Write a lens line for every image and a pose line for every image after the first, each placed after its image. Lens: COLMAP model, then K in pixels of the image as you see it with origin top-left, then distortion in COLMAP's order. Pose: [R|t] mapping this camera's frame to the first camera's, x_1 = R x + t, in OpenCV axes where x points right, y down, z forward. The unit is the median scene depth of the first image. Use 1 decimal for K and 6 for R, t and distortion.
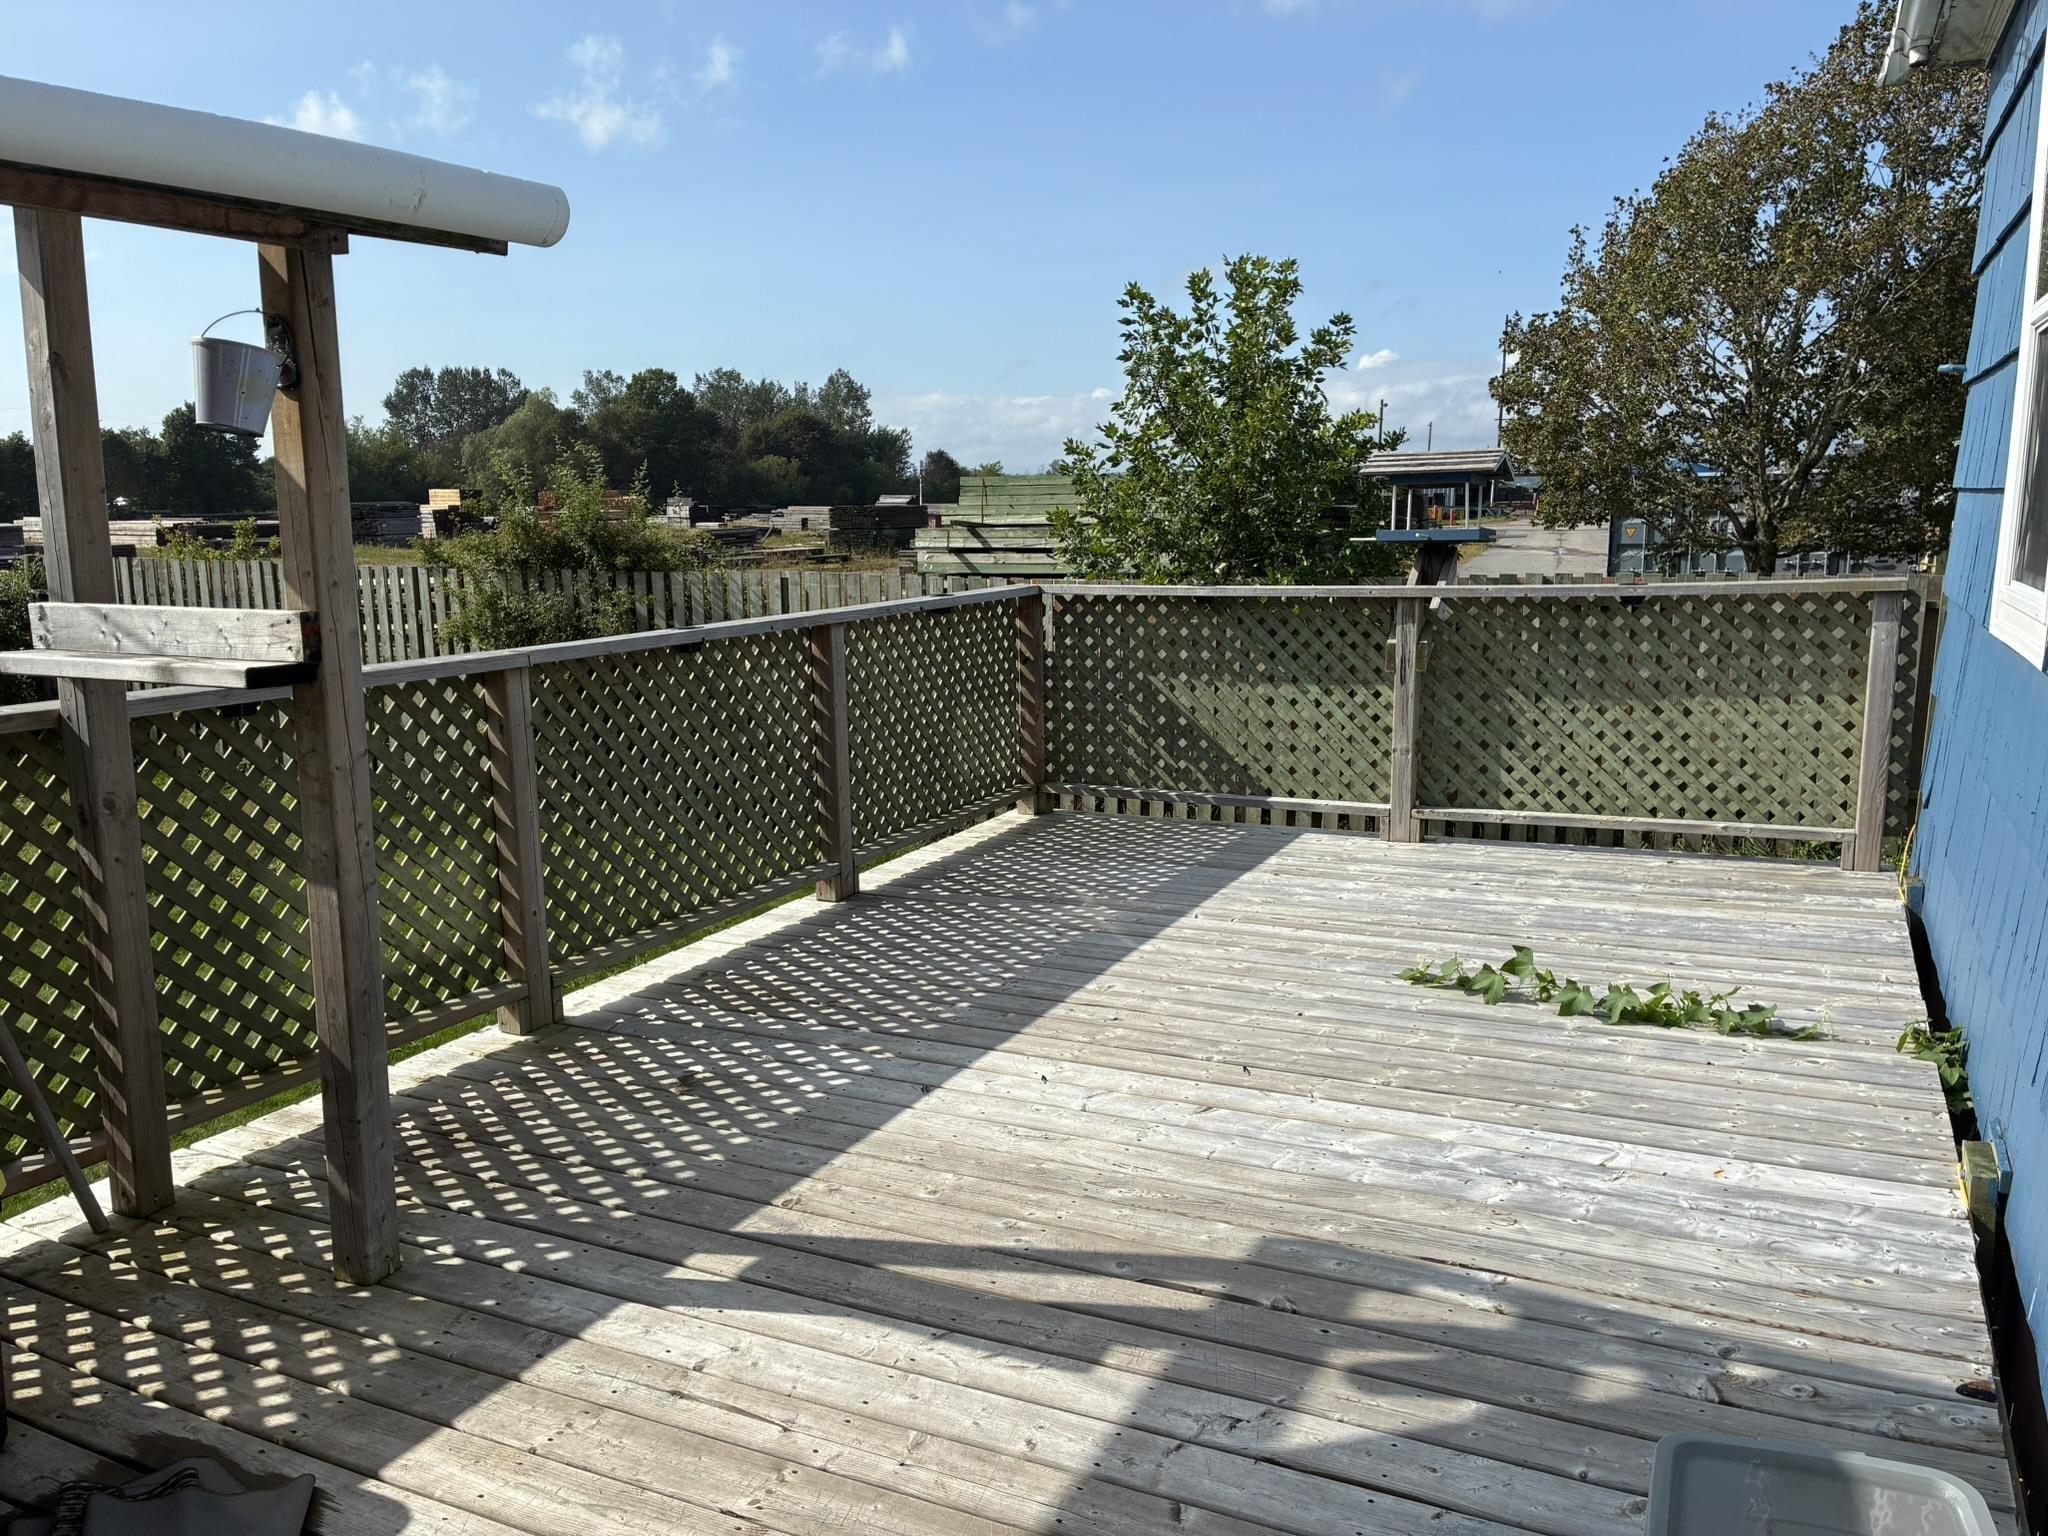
lens RADIAL K [[1570.8, 0, 1034.2], [0, 1570.8, 768.9], [0, 0, 1]] dist [0.017553, -0.029289]
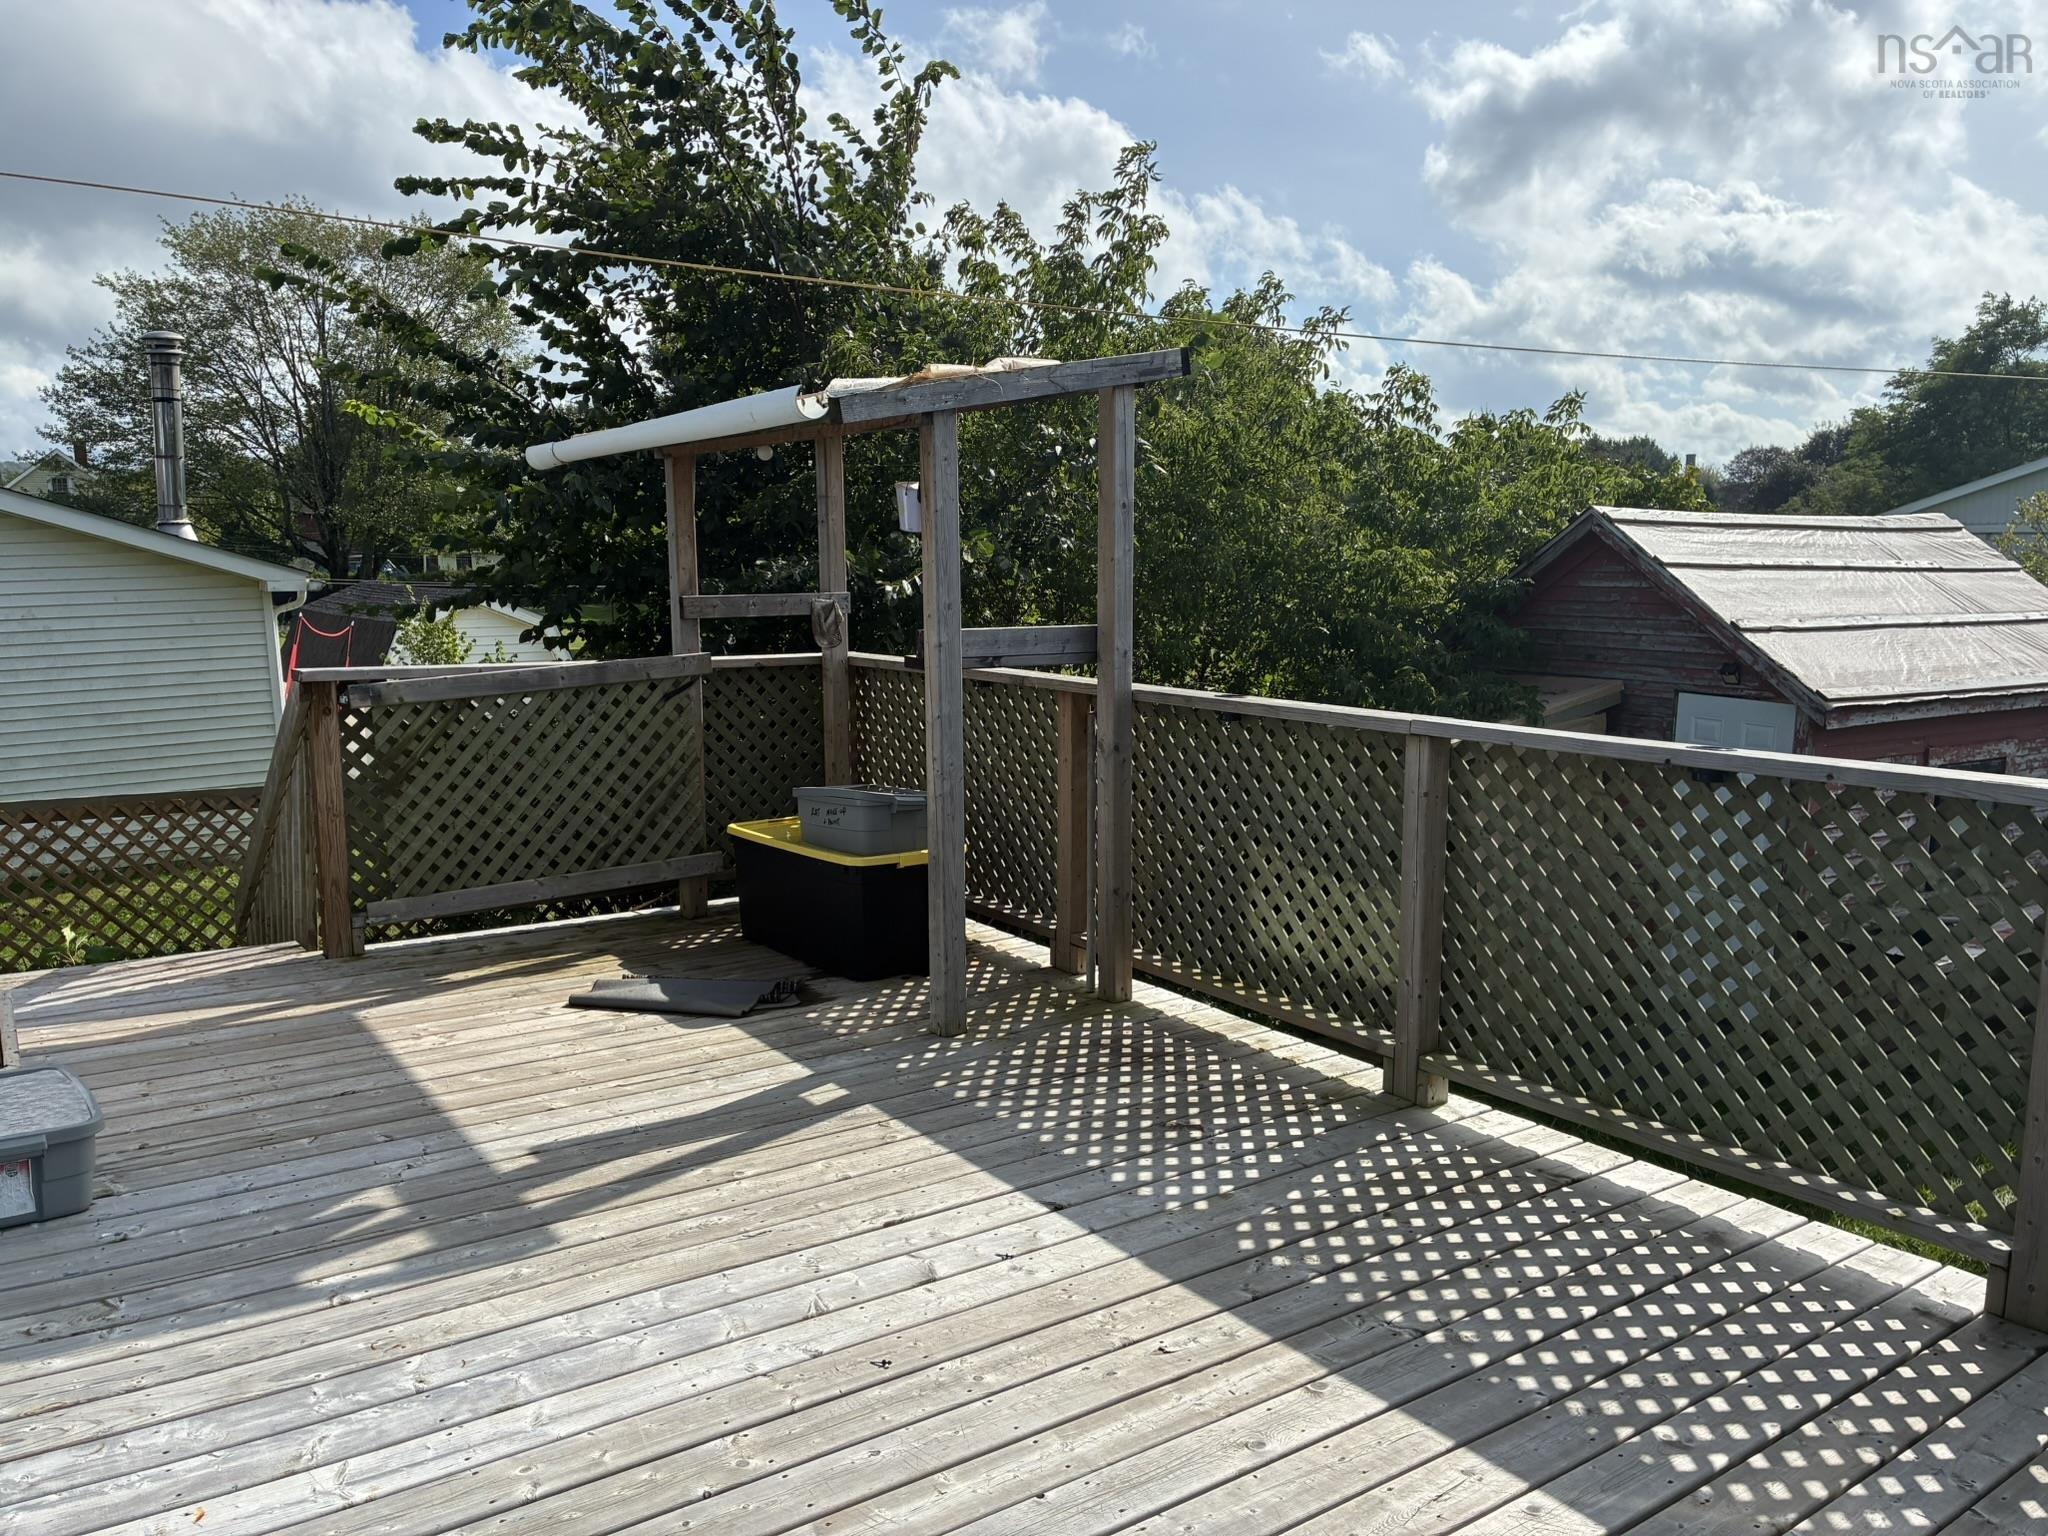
lens RADIAL K [[1570.8, 0, 1030.7], [0, 1570.8, 758.1], [0, 0, 1]] dist [0.017553, -0.029289]
pose [[-0.487932, 0.123789, -0.864060, 0.872865], [-0.143093, 0.965158, 0.219076, -0.312366], [0.861073, 0.230535, -0.453218, 1.659182]]
